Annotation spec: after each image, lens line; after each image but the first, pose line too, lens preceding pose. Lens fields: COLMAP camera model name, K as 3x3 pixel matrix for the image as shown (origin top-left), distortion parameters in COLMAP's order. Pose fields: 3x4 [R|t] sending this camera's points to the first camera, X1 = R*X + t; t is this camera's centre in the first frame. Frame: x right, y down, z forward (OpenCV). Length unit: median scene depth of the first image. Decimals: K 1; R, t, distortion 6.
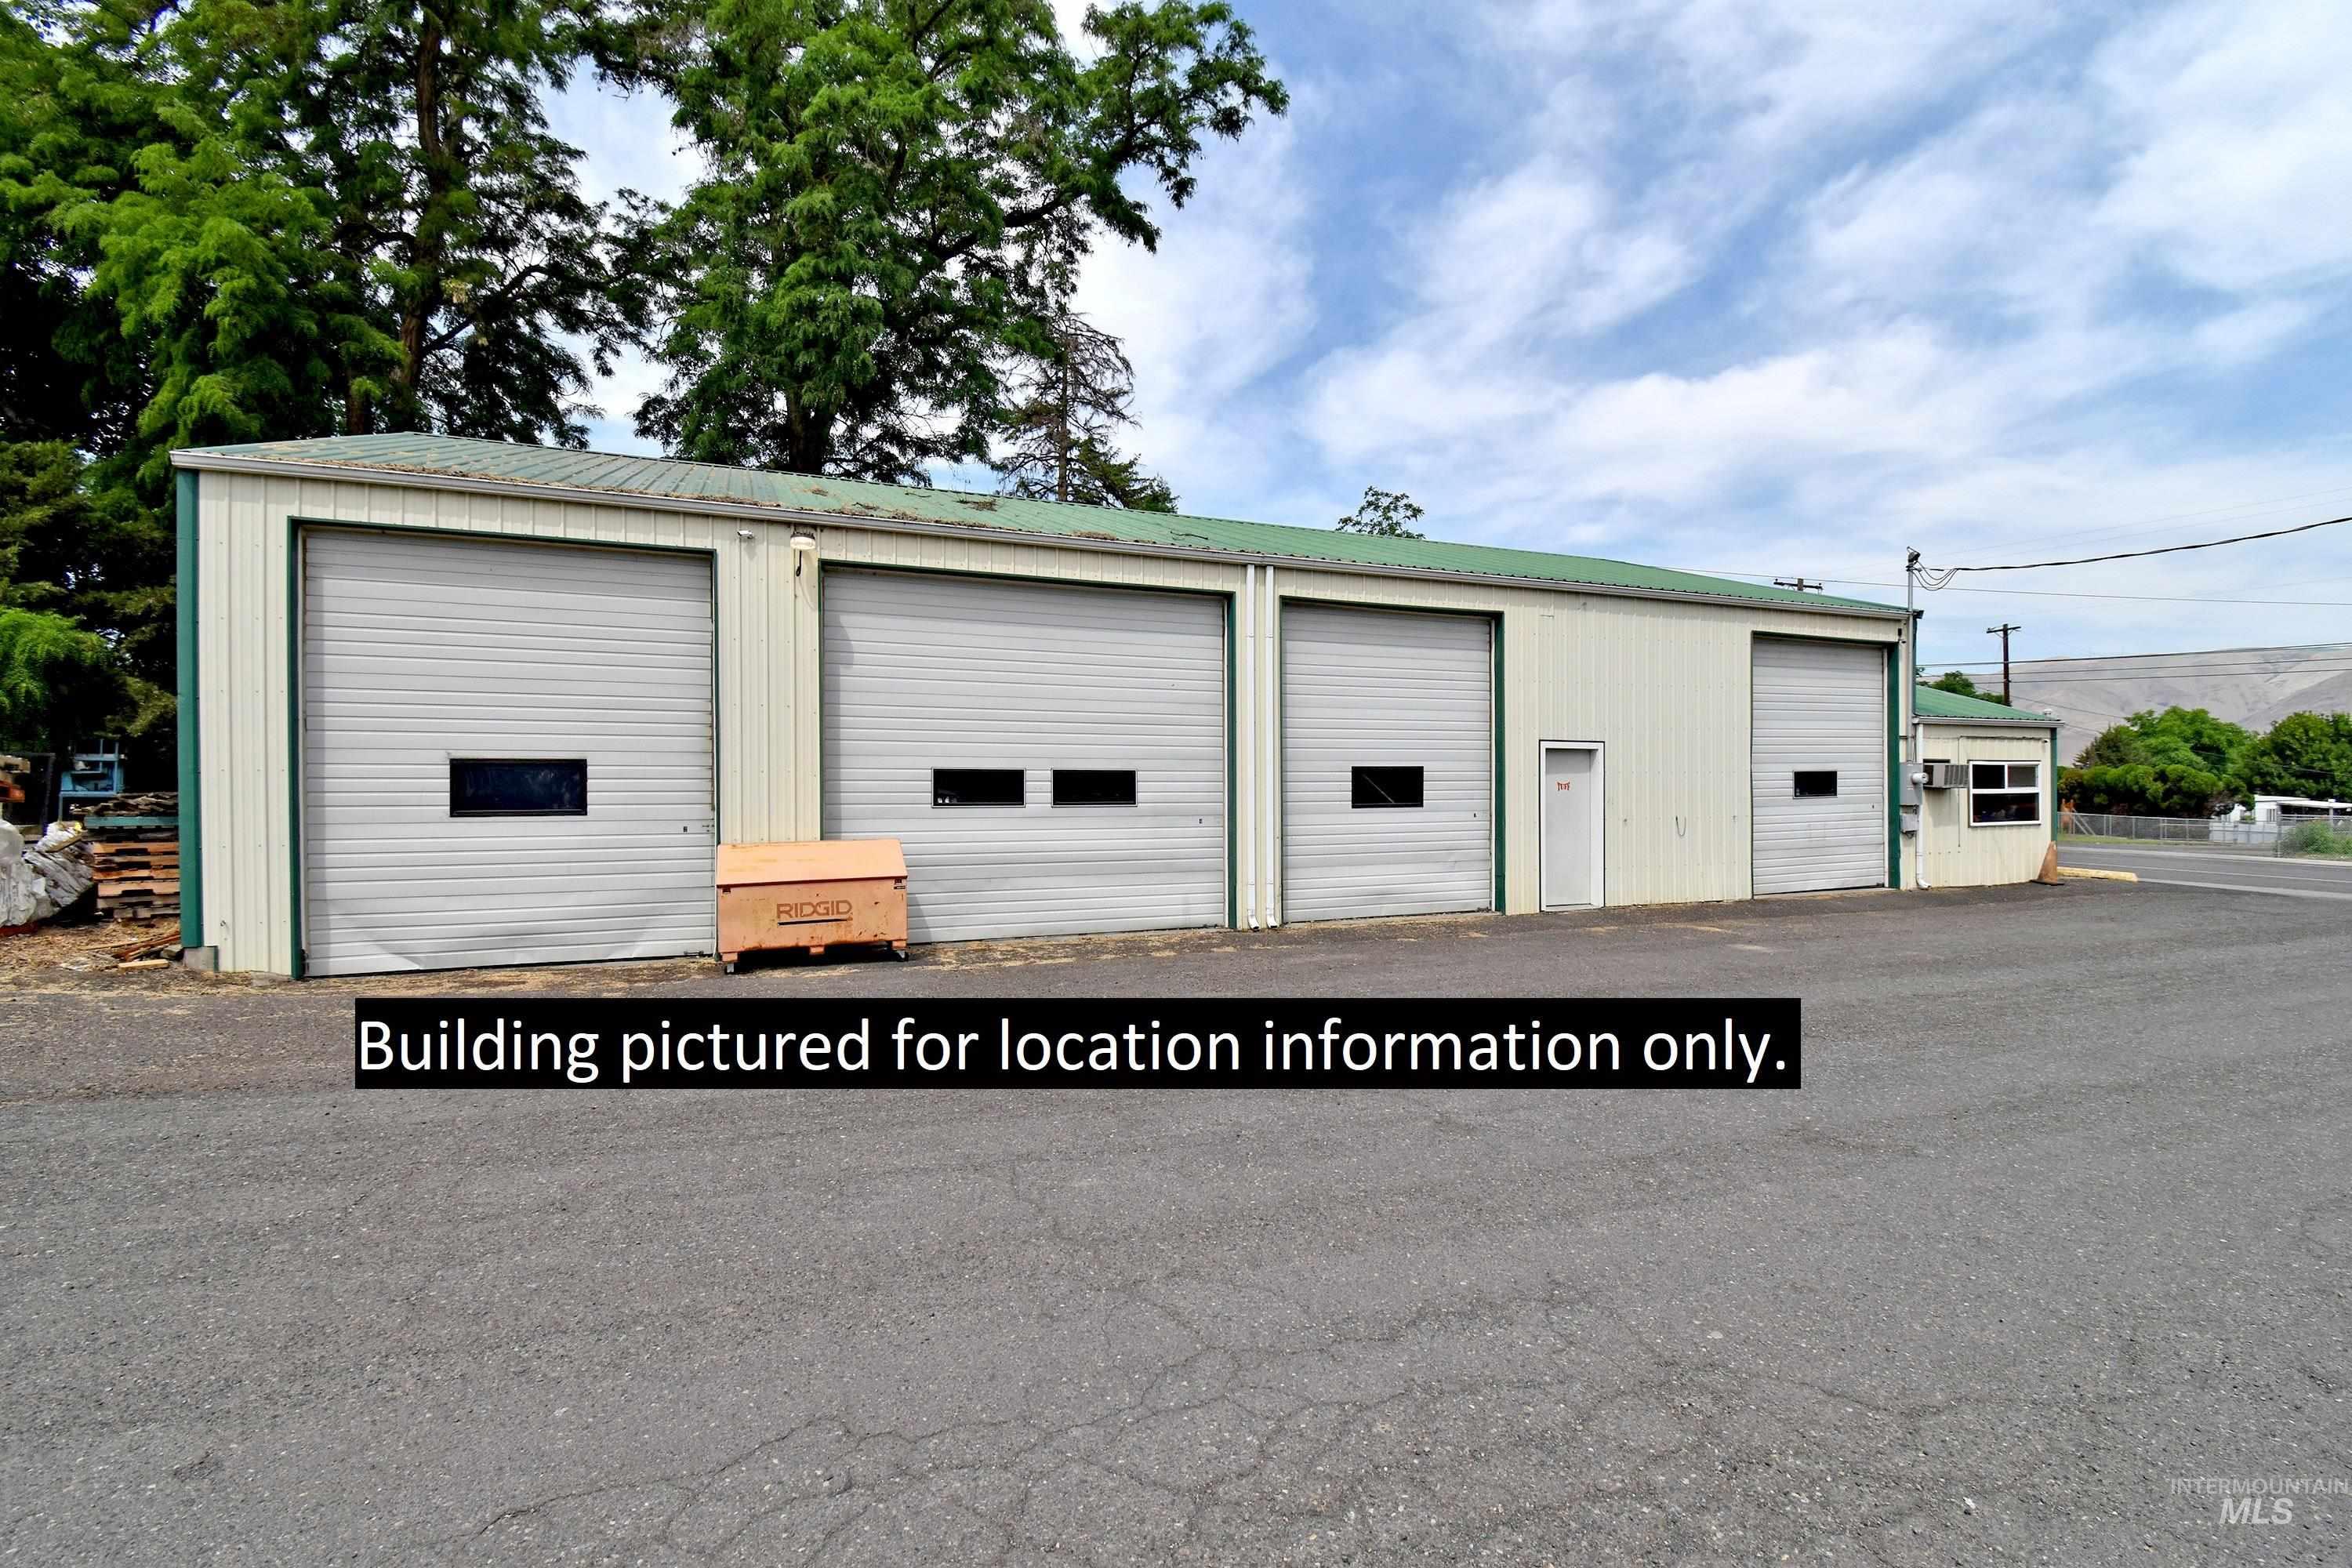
lens RADIAL K [[1037.8, 0, 1174.3], [0, 1037.8, 773.0], [0, 0, 1]] dist [-0.007646, -0.007482]
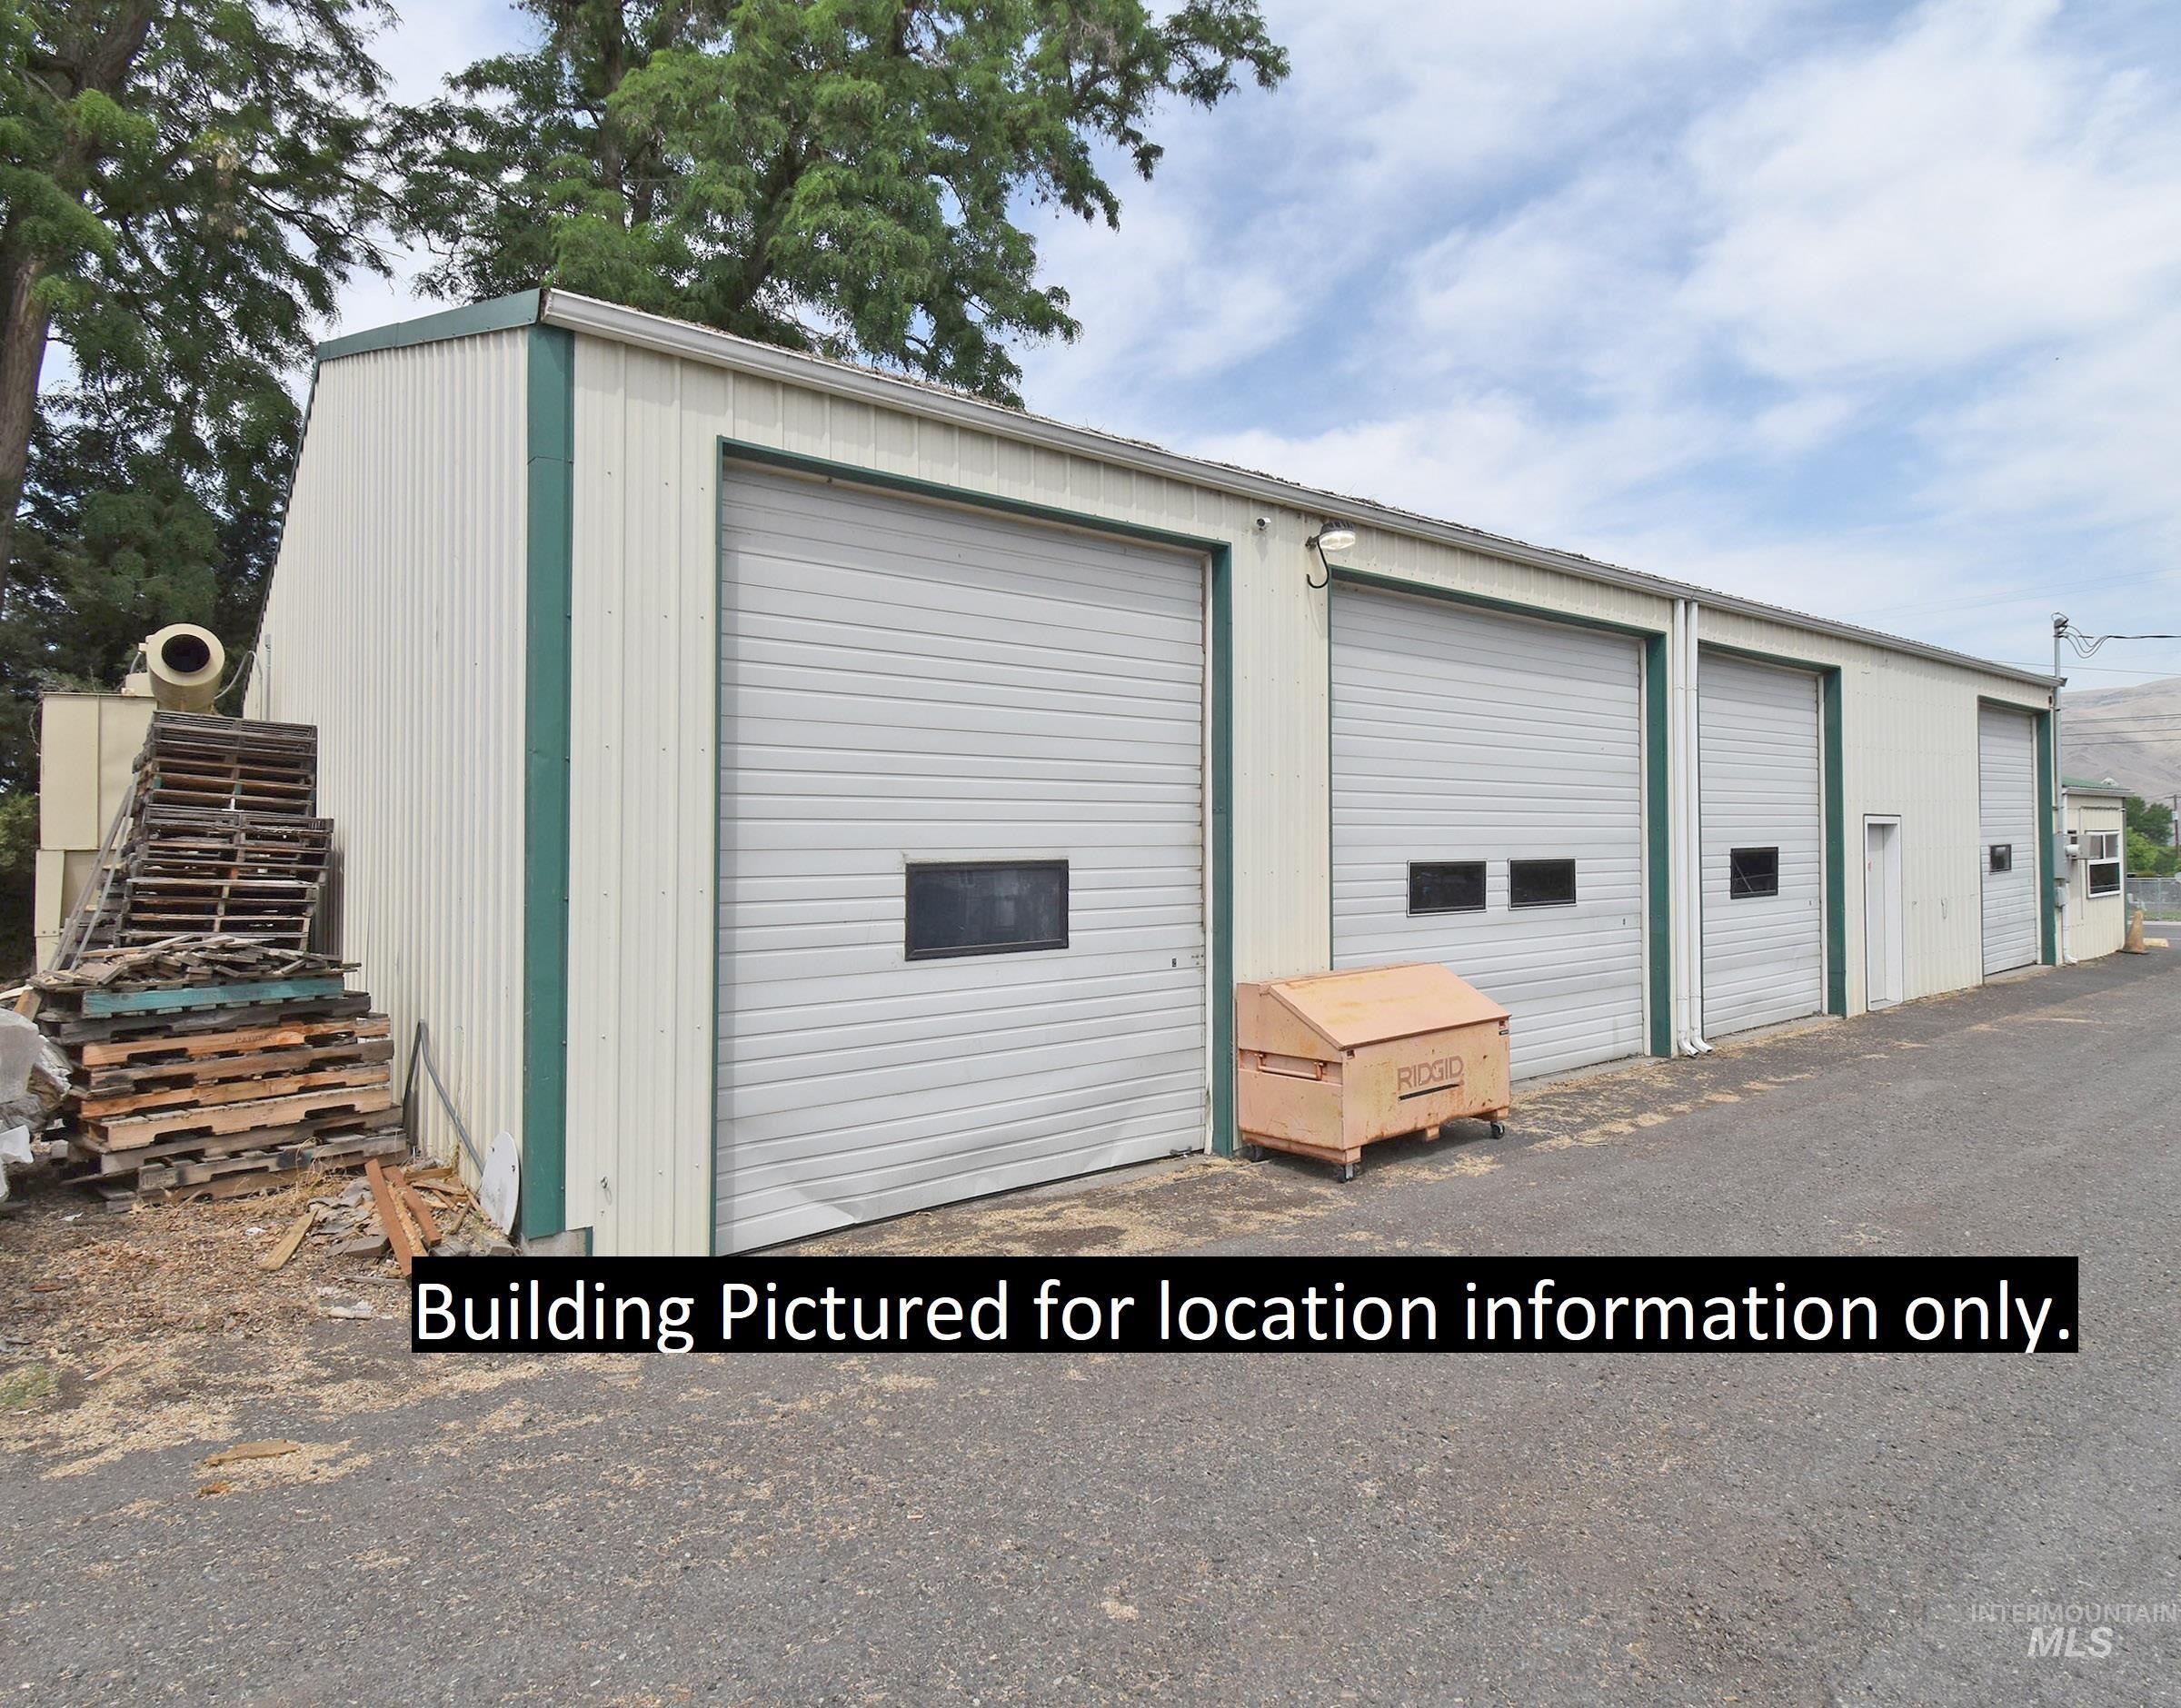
lens RADIAL K [[1199.0, 0, 1088.6], [0, 1199.0, 840.8], [0, 0, 1]] dist [0.011831, -0.000224]
pose [[0.960991, -0.015931, 0.276119, -0.698158], [0.019172, 0.999775, -0.009043, -0.016860], [-0.275913, 0.013984, 0.961081, 0.264785]]
